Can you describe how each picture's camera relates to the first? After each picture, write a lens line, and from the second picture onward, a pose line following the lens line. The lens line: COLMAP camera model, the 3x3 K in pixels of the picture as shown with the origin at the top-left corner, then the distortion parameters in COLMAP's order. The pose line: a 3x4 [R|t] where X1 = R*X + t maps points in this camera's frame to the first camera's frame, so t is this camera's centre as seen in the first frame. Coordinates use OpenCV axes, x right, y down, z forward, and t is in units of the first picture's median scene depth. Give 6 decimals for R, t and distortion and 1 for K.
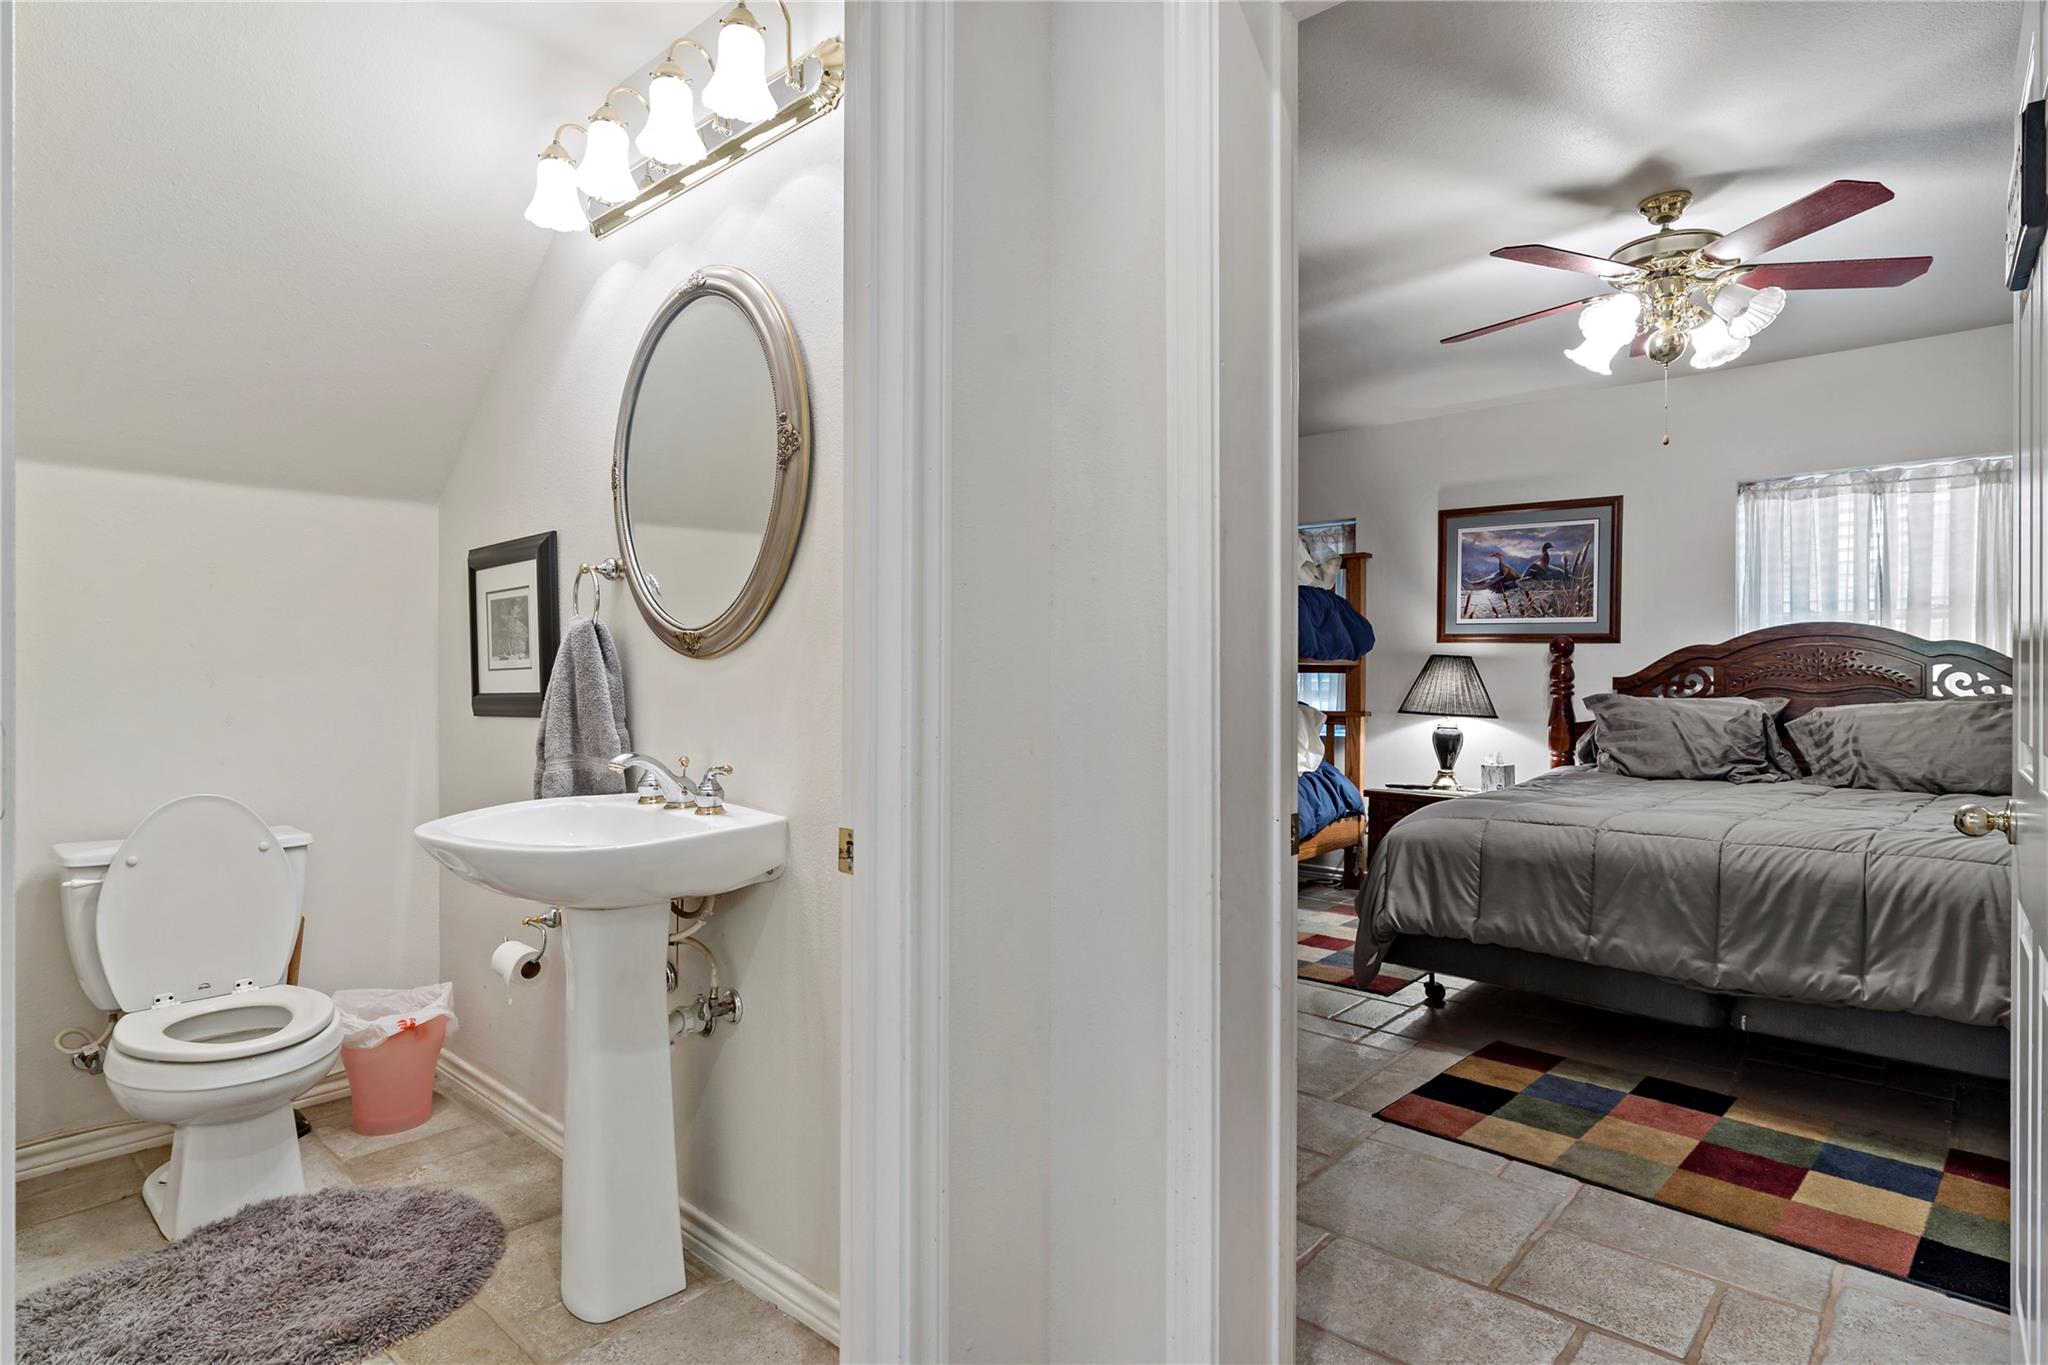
lens RADIAL K [[1061.6, 0, 1022.6], [0, 1061.6, 683.4], [0, 0, 1]] dist [0.000949, 0.000280]
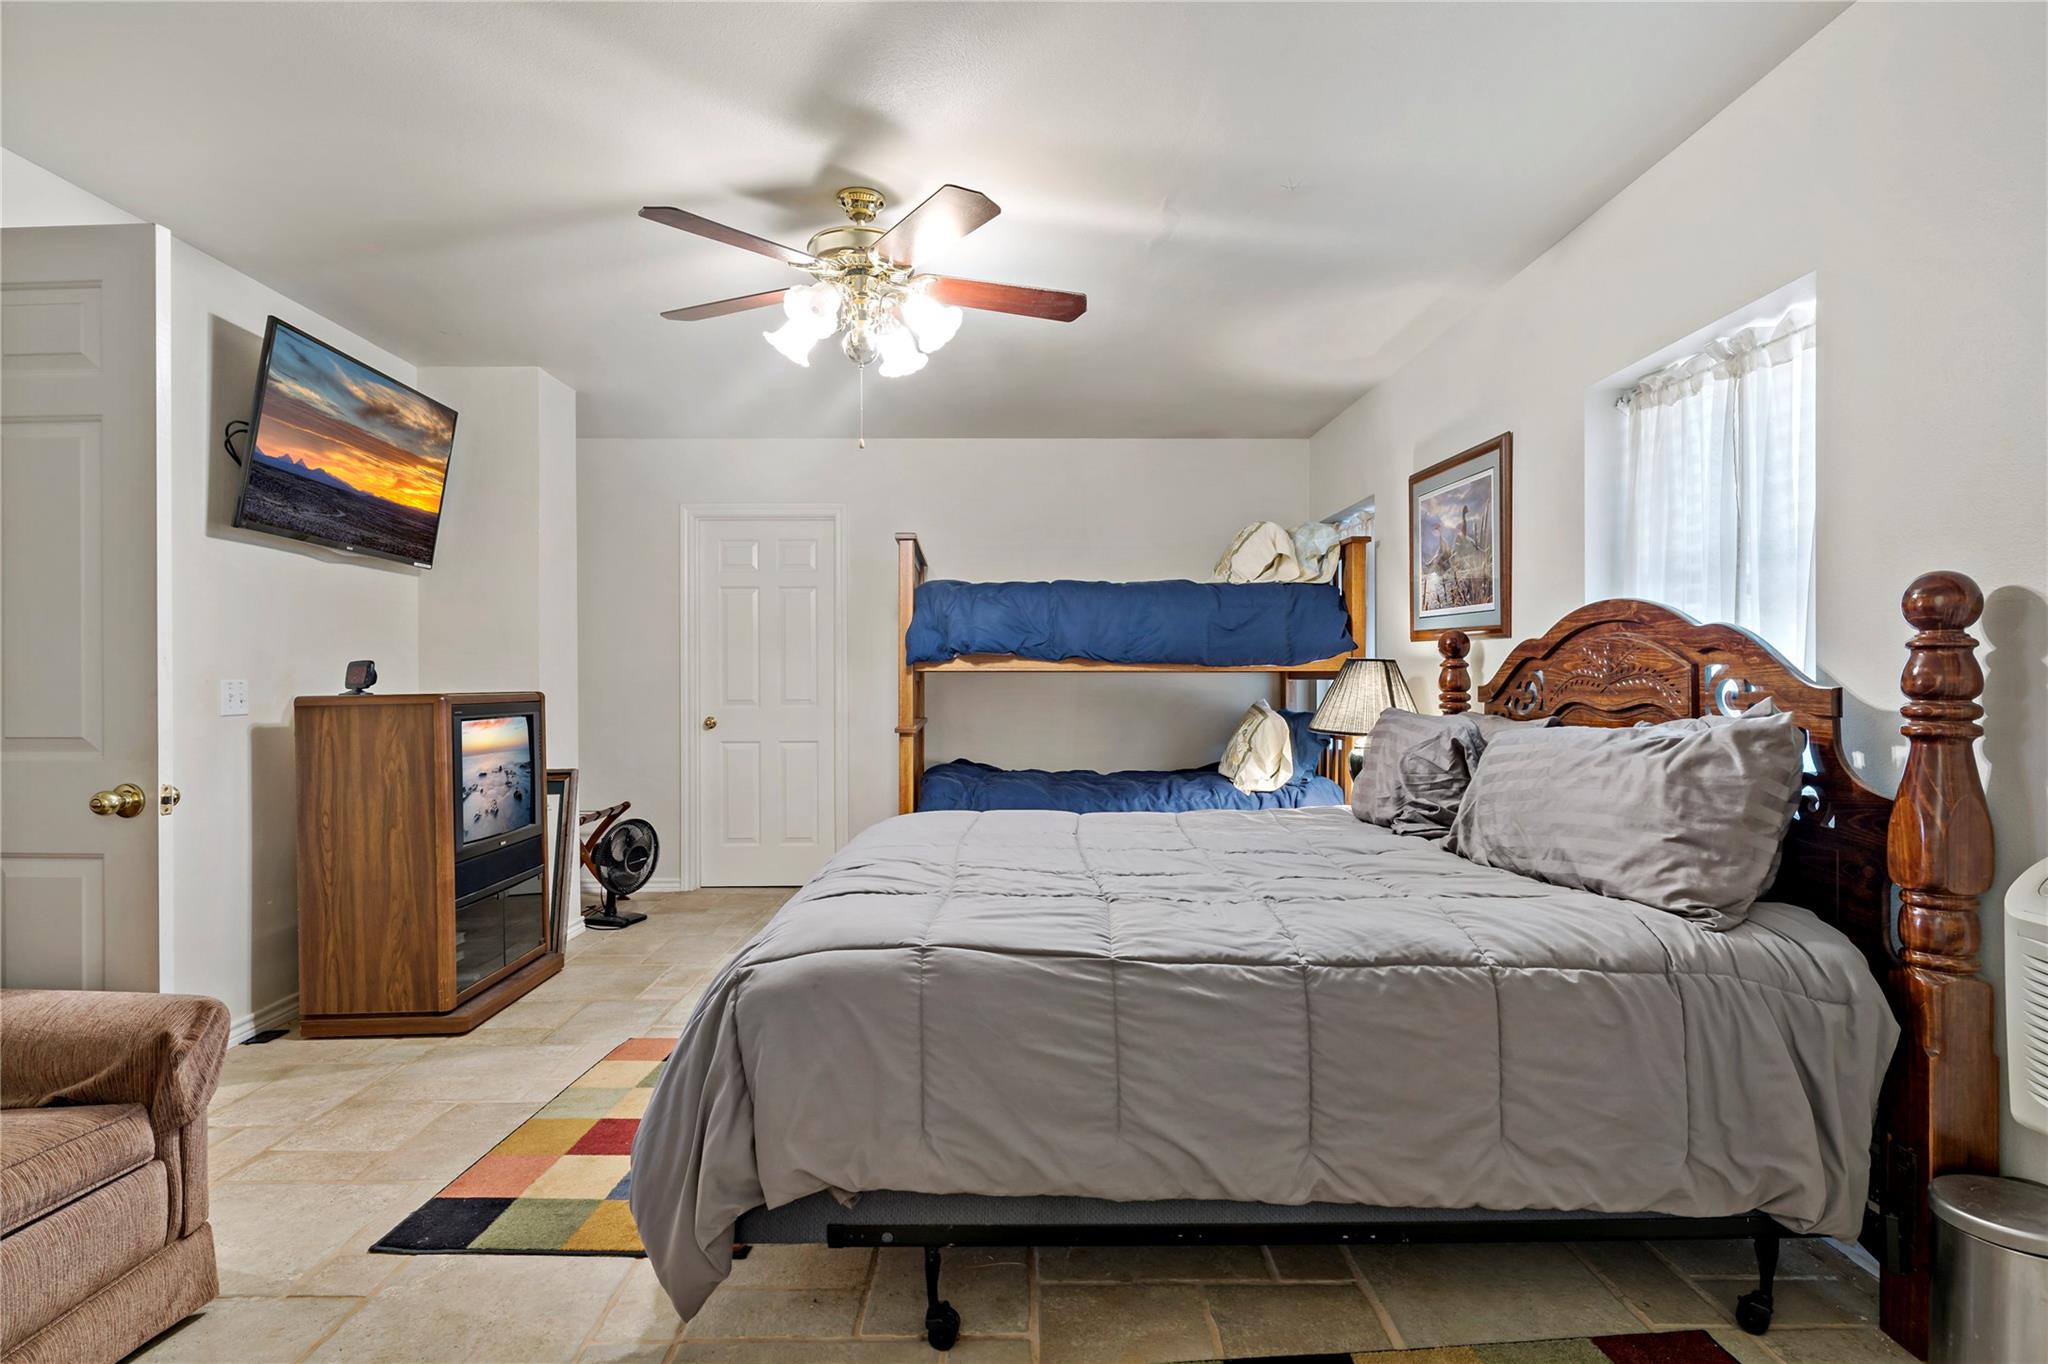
lens RADIAL K [[1061.6, 0, 1024.8], [0, 1061.6, 682.5], [0, 0, 1]] dist [0.000949, 0.000280]
pose [[0.677153, 0.001408, -0.735841, 0.865767], [-0.006344, 0.999972, -0.003925, -0.003192], [0.735815, 0.007326, 0.677143, 0.276900]]
